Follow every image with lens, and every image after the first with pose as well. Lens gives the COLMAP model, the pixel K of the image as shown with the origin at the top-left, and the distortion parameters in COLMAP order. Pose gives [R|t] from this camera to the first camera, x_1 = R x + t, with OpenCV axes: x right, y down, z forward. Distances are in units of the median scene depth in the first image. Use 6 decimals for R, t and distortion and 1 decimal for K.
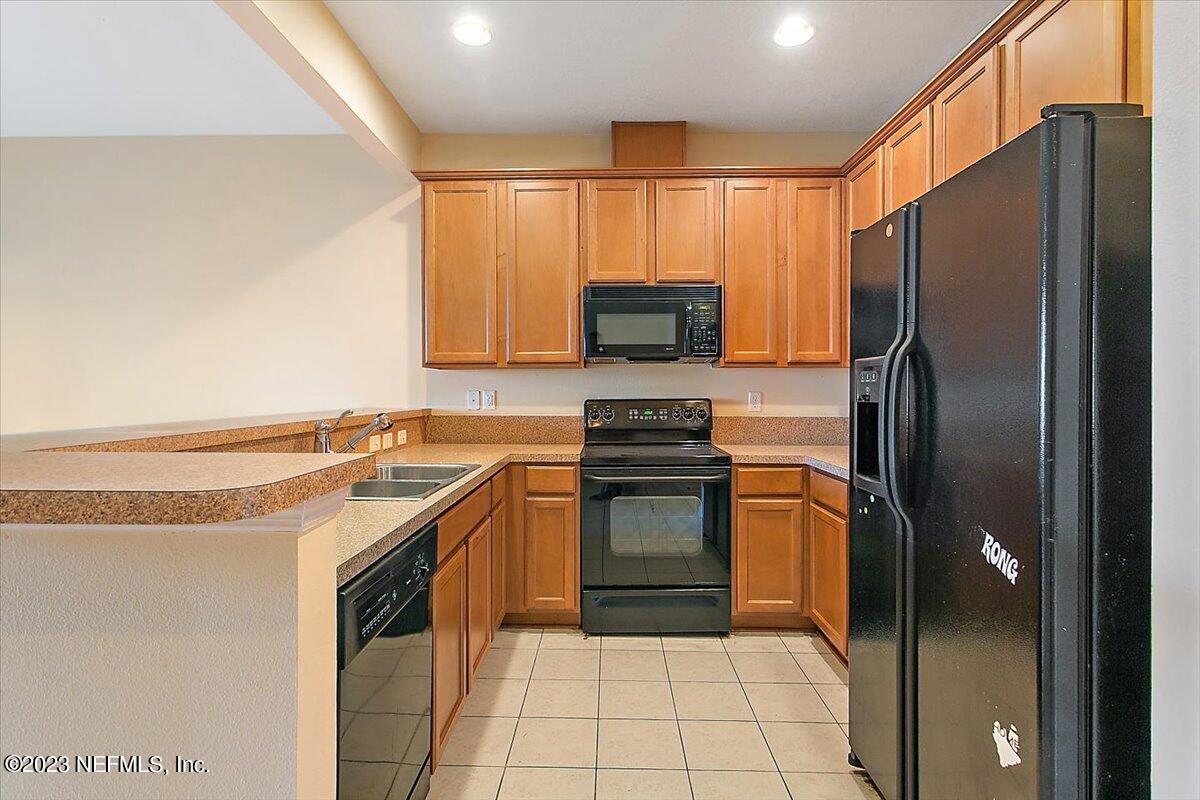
lens RADIAL K [[601.9, 0, 599.7], [0, 601.9, 387.3], [0, 0, 1]] dist [-0.001398, -0.000135]
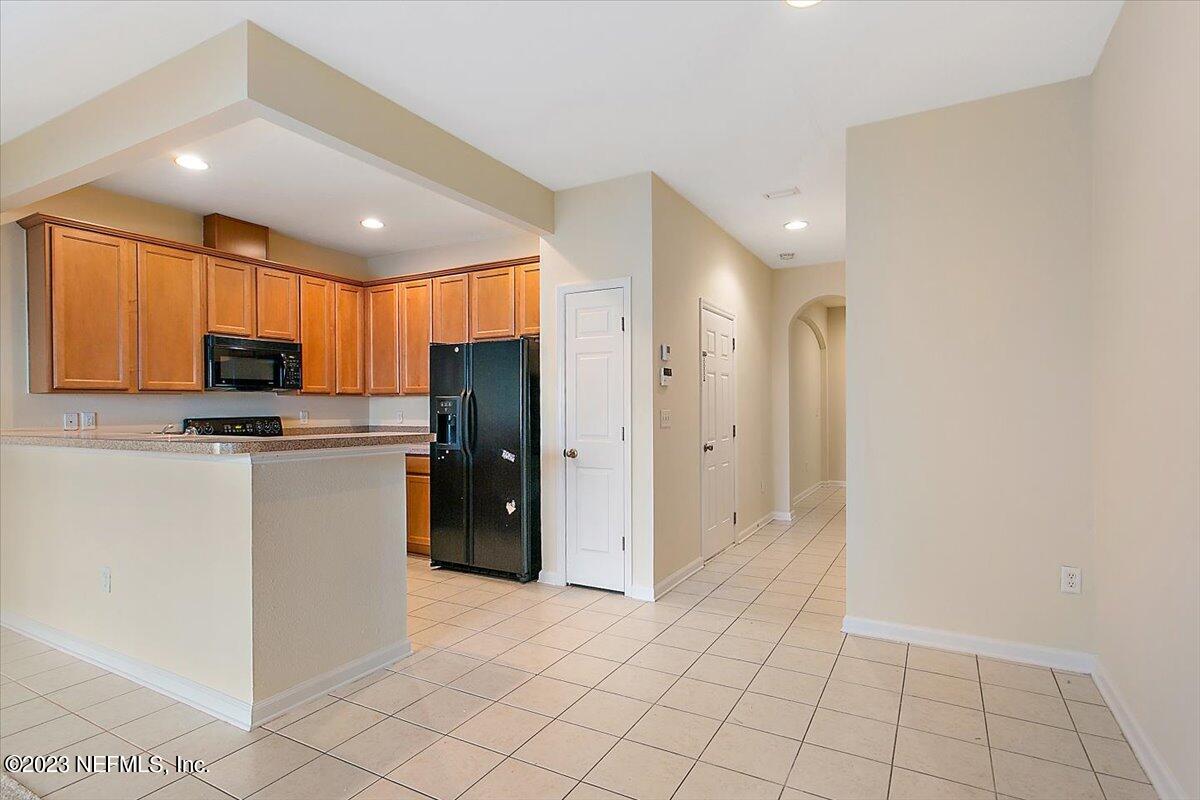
lens RADIAL K [[609.3, 0, 600.0], [0, 609.3, 400.0], [0, 0, 1]] dist [-0.000791, -0.000170]
pose [[0.471096, 0.006986, 0.882054, -0.818821], [0.003240, 0.999948, -0.009651, -0.004248], [-0.882076, 0.007405, 0.471049, -0.427299]]
